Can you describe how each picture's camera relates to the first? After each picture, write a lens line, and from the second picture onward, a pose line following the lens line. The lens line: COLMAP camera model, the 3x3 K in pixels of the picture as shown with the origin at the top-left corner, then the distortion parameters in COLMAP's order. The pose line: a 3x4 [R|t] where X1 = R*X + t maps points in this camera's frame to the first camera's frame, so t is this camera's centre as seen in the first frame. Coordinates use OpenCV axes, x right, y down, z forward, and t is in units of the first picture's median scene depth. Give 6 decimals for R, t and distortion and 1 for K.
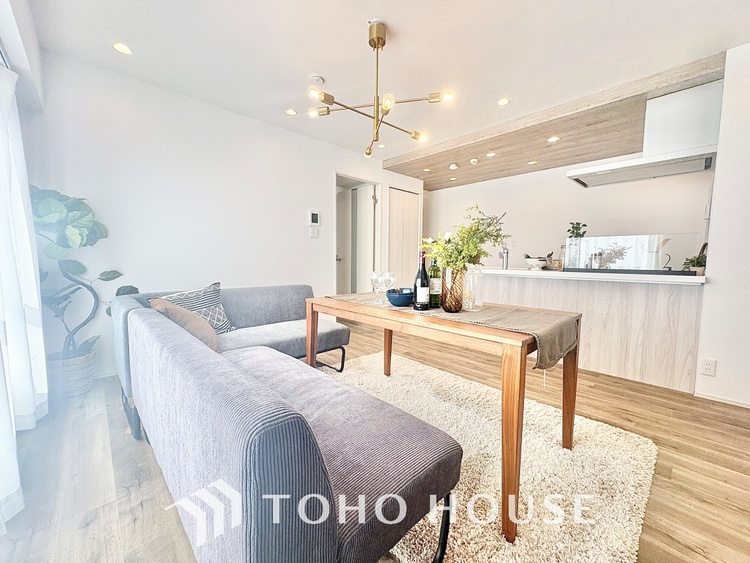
lens RADIAL K [[301.5, 0, 375.6], [0, 301.5, 280.6], [0, 0, 1]] dist [0.003265, 0.000292]
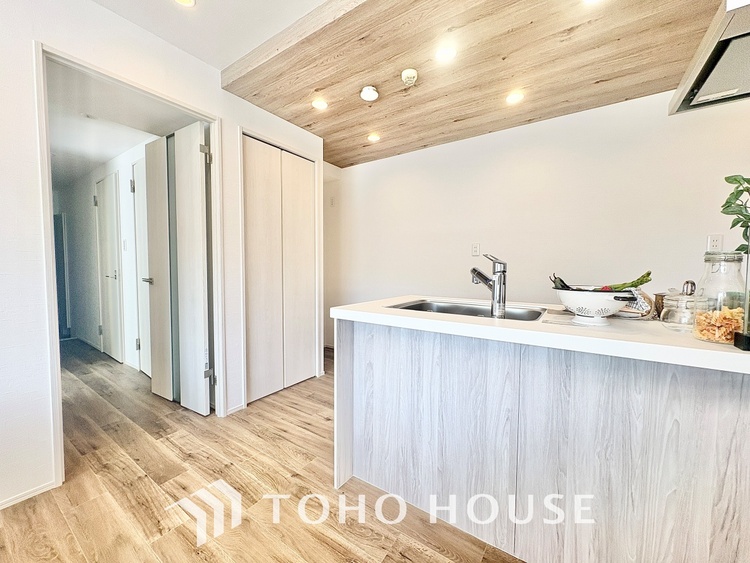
lens RADIAL K [[301.5, 0, 375.6], [0, 301.5, 280.6], [0, 0, 1]] dist [0.003265, 0.000292]
pose [[0.978133, -0.014819, 0.207450, 0.153170], [0.021430, 0.999330, -0.029656, -0.056593], [-0.206872, 0.033454, 0.977796, 0.500176]]
